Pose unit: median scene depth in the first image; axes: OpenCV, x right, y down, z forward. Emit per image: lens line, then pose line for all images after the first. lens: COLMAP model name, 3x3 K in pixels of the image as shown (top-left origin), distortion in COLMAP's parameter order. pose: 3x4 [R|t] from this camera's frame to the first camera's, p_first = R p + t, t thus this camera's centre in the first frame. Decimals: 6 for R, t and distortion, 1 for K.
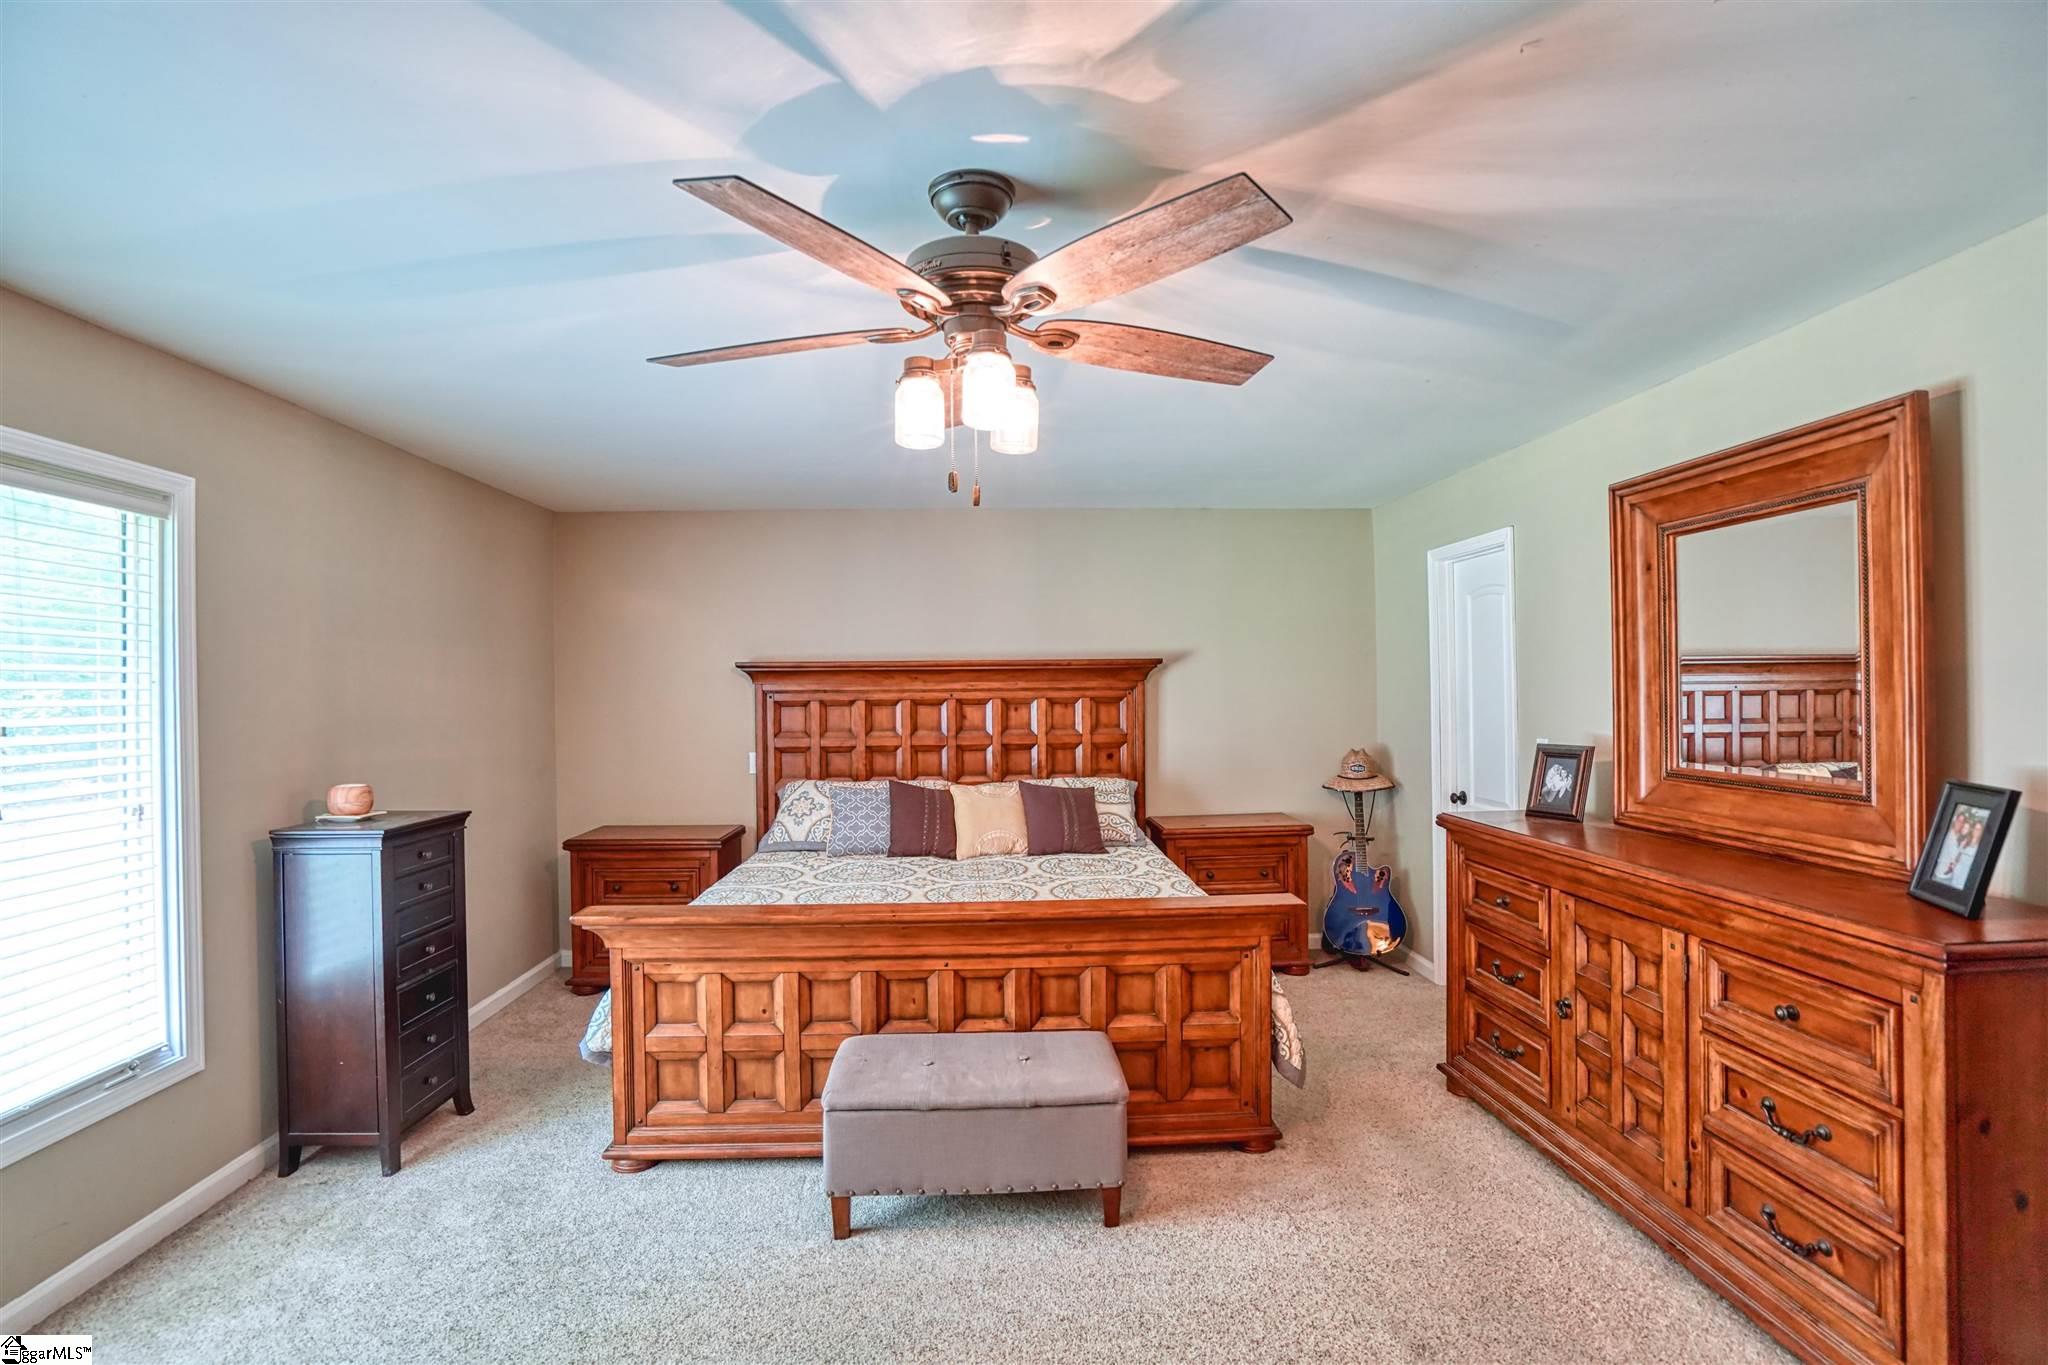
lens RADIAL K [[964.3, 0, 1023.6], [0, 964.3, 679.2], [0, 0, 1]] dist [-0.057410, 0.023511]
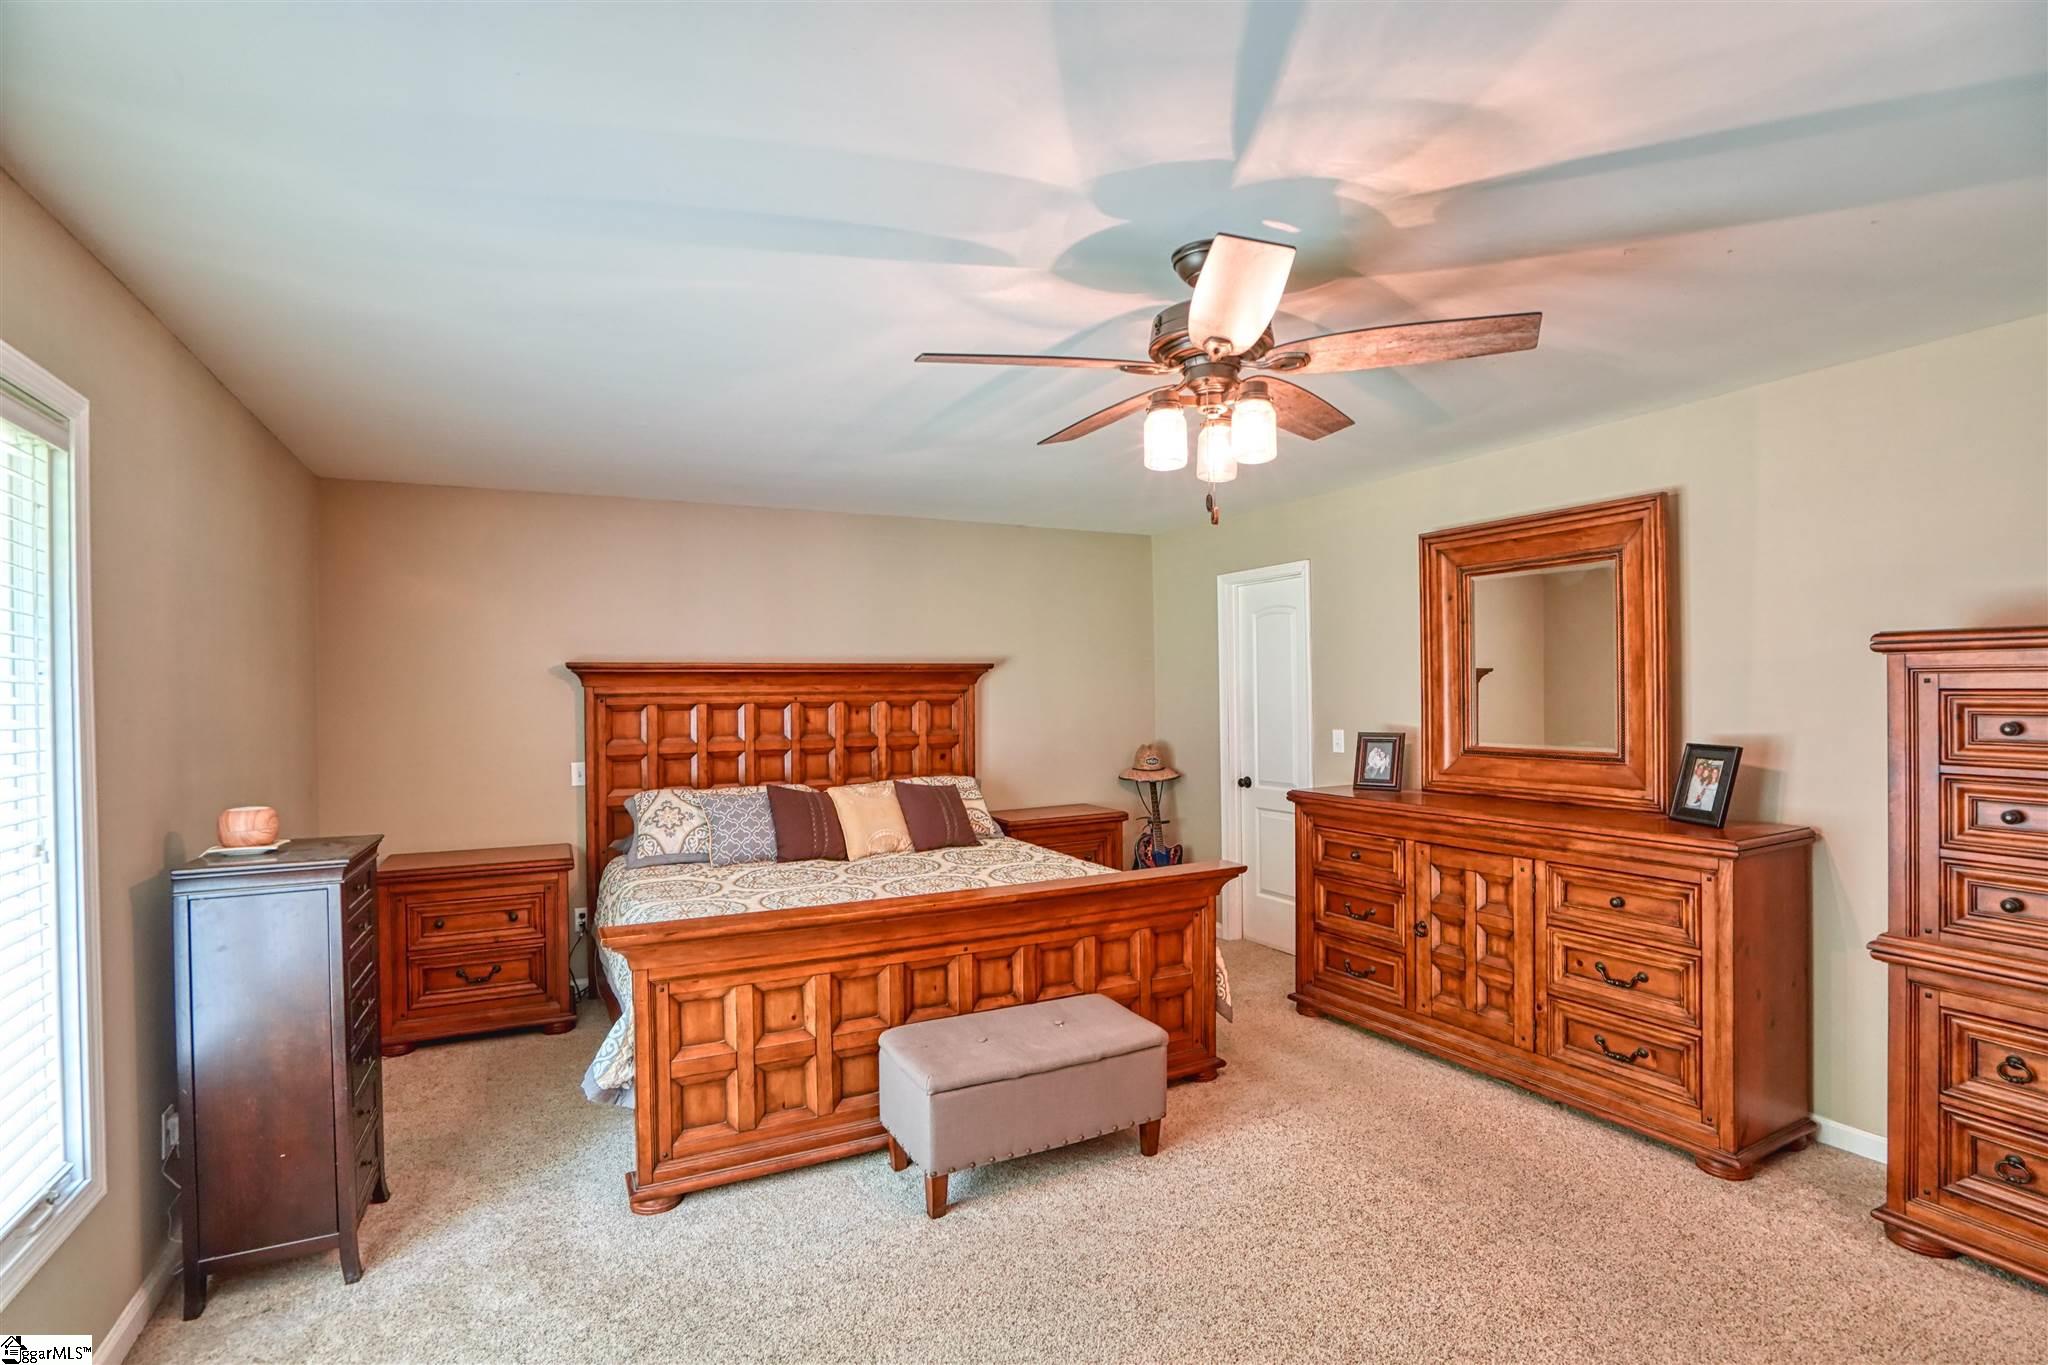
lens RADIAL K [[966.4, 0, 1024.6], [0, 966.4, 691.1], [0, 0, 1]] dist [-0.055245, 0.023223]
pose [[0.909048, 0.000948, 0.416691, -0.462176], [-0.001364, 0.999999, 0.000700, 0.013977], [-0.416690, -0.001205, 0.909048, 0.014807]]
